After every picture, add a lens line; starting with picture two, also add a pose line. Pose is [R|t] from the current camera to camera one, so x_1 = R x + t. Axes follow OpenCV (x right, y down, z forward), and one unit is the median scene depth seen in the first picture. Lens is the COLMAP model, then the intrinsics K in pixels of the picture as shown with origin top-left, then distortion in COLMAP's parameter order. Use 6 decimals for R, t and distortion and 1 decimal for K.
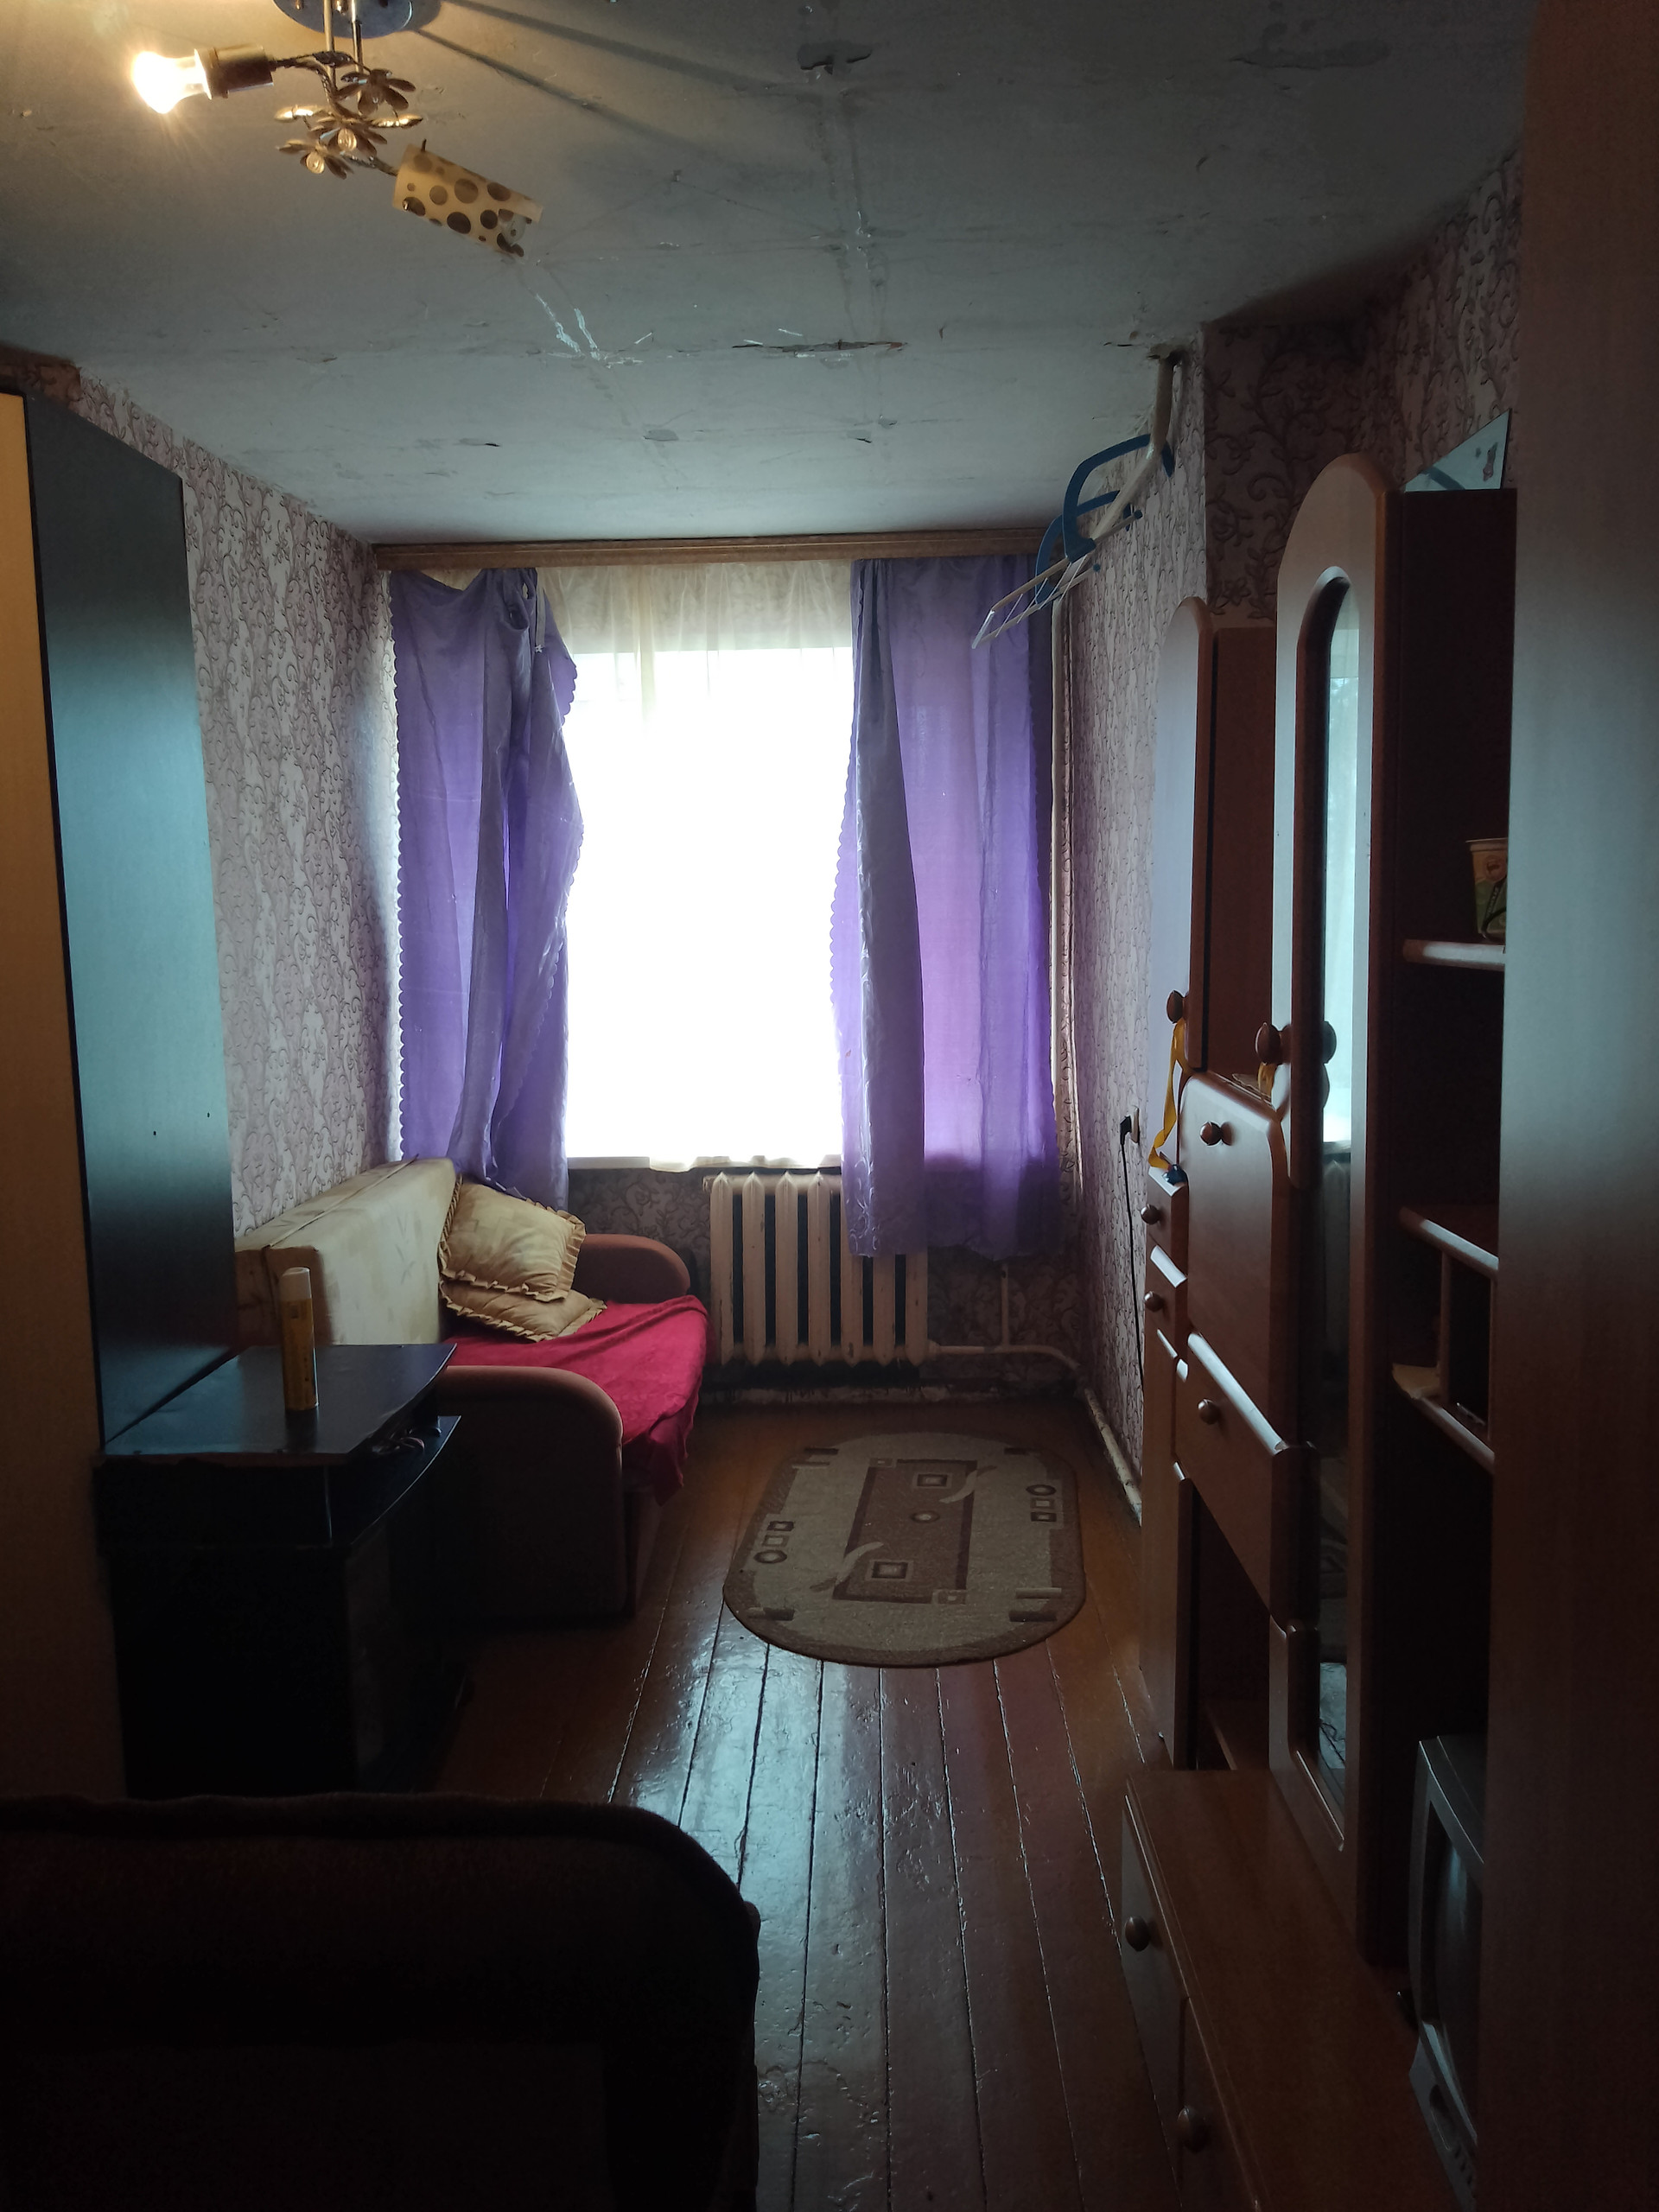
lens RADIAL K [[1543.4, 0, 830.8], [0, 1543.4, 1099.1], [0, 0, 1]] dist [0.054413, -0.028836]
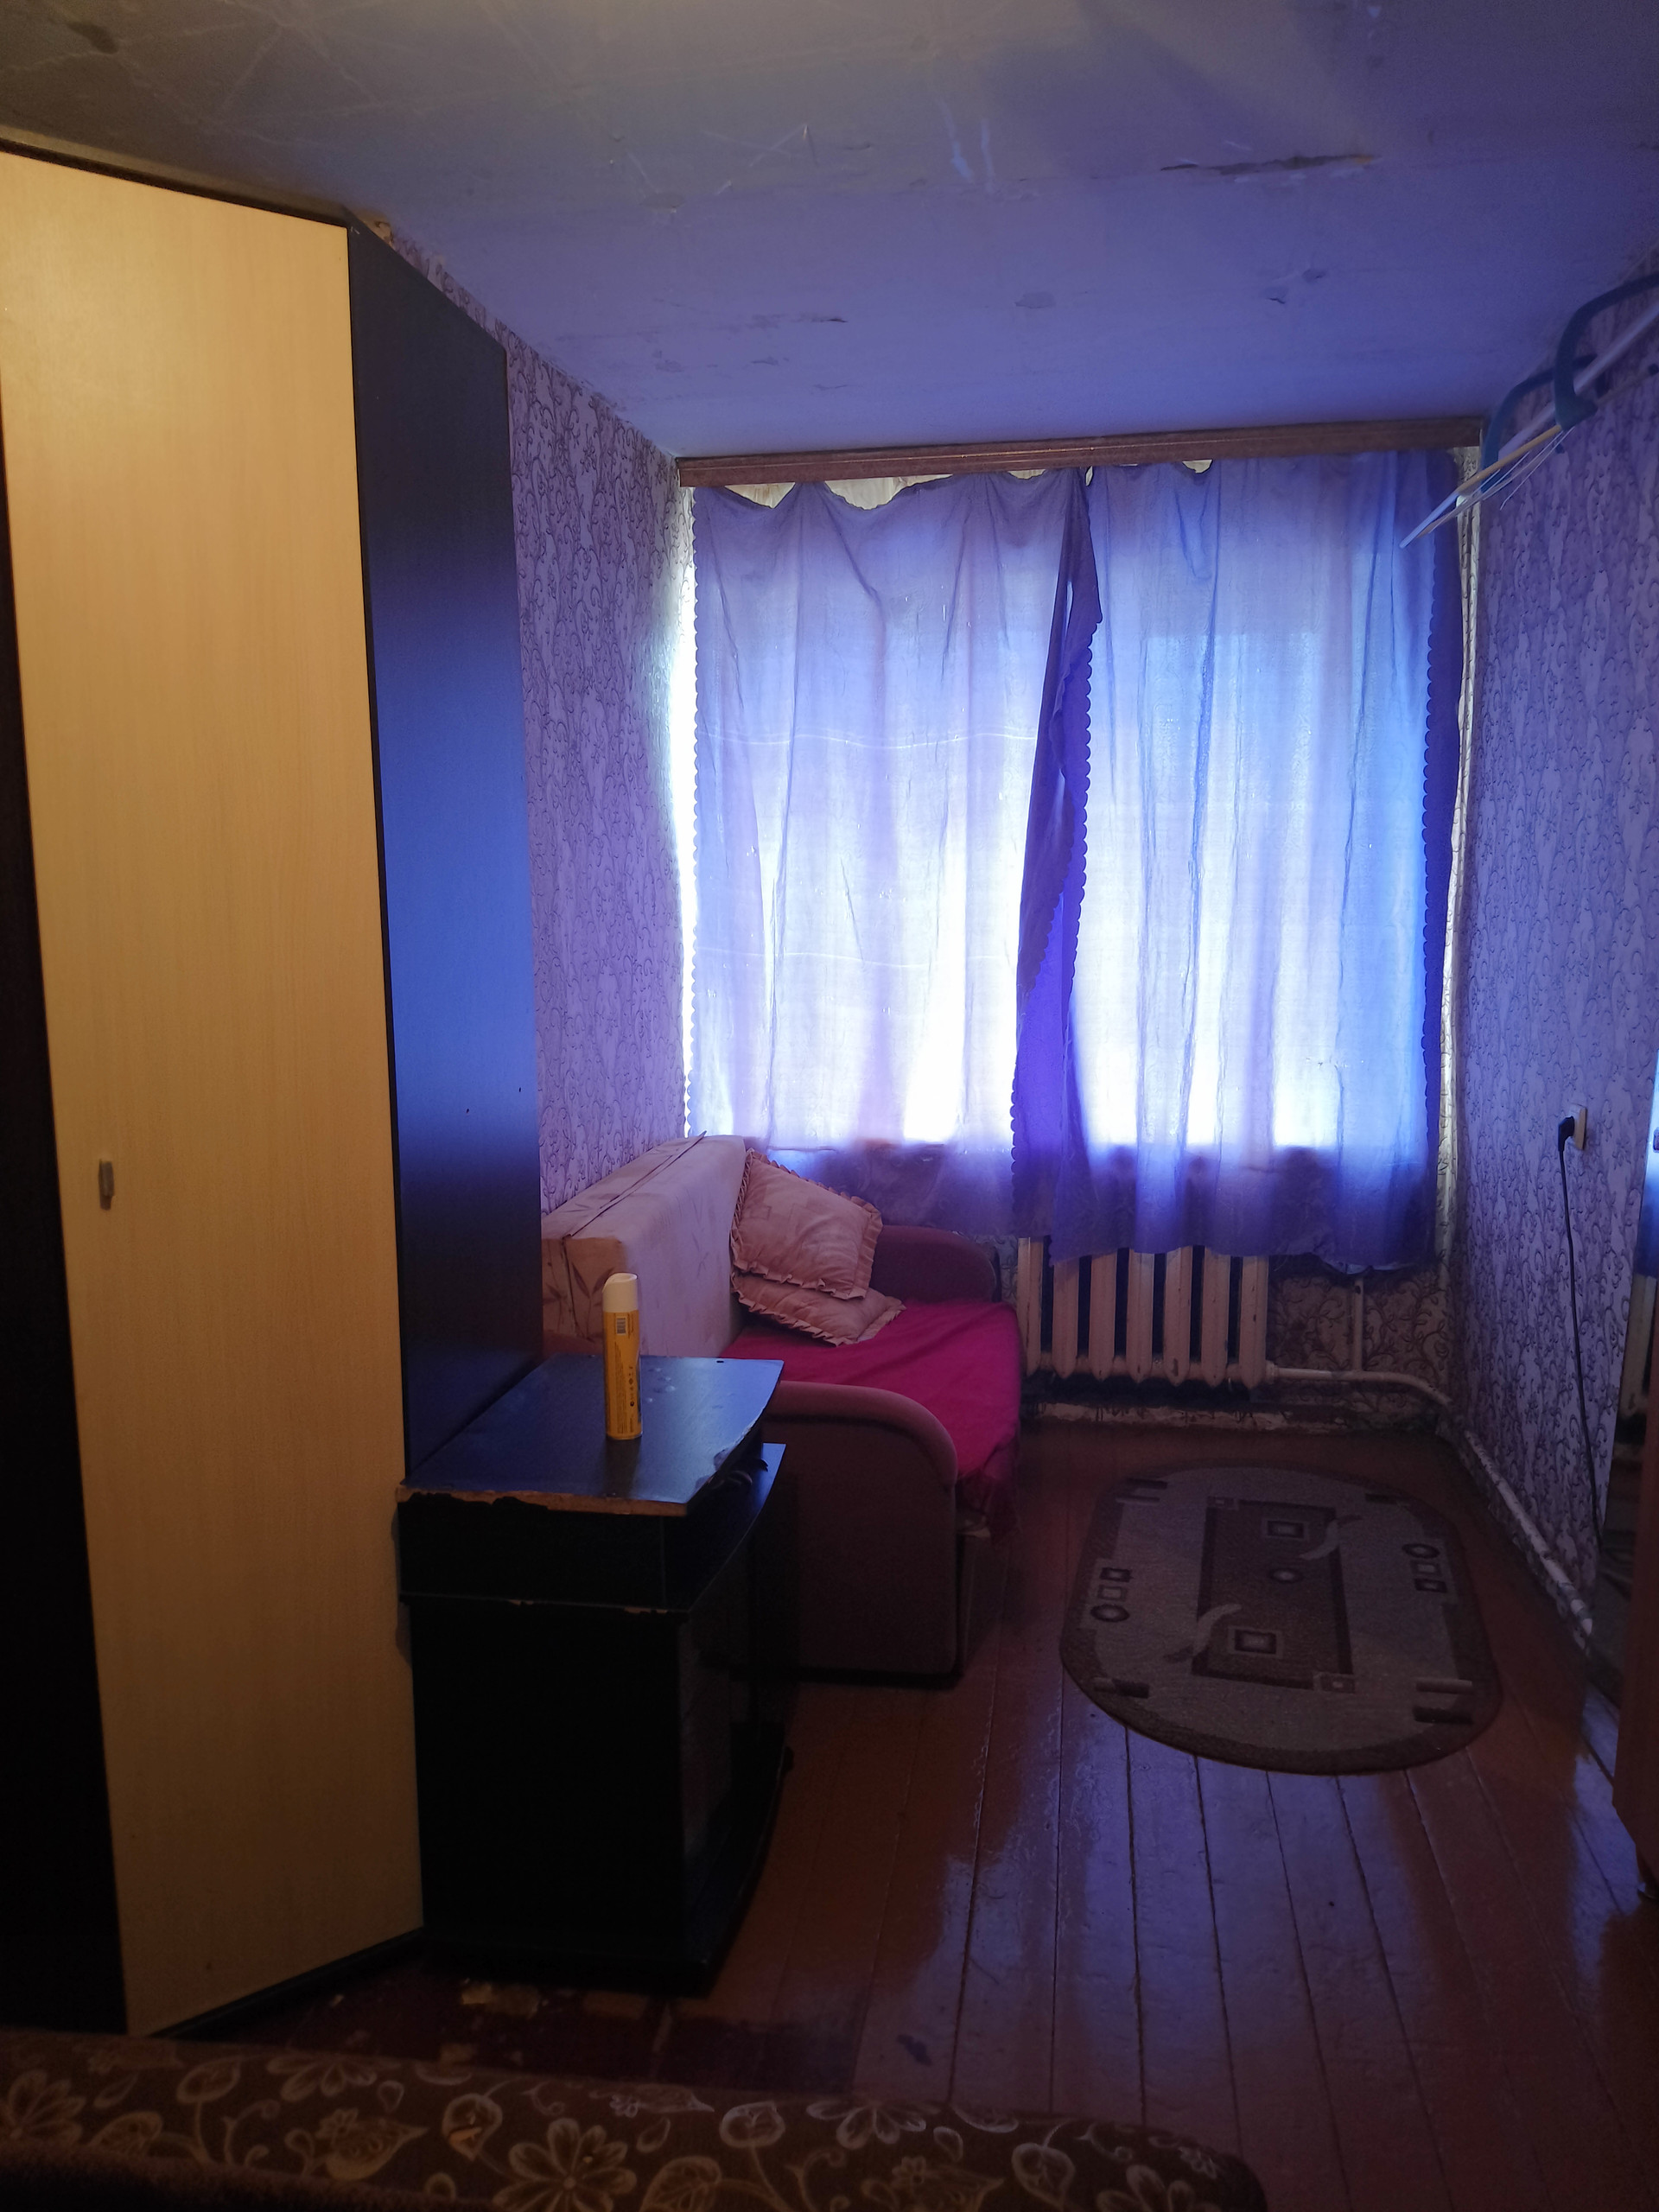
lens RADIAL K [[1543.4, 0, 832.0], [0, 1543.4, 1108.4], [0, 0, 1]] dist [0.054413, -0.028836]
pose [[0.990247, 0.028543, -0.136371, -0.078186], [-0.025059, 0.999316, 0.027193, -0.005683], [0.137054, -0.023511, 0.990285, 0.119682]]
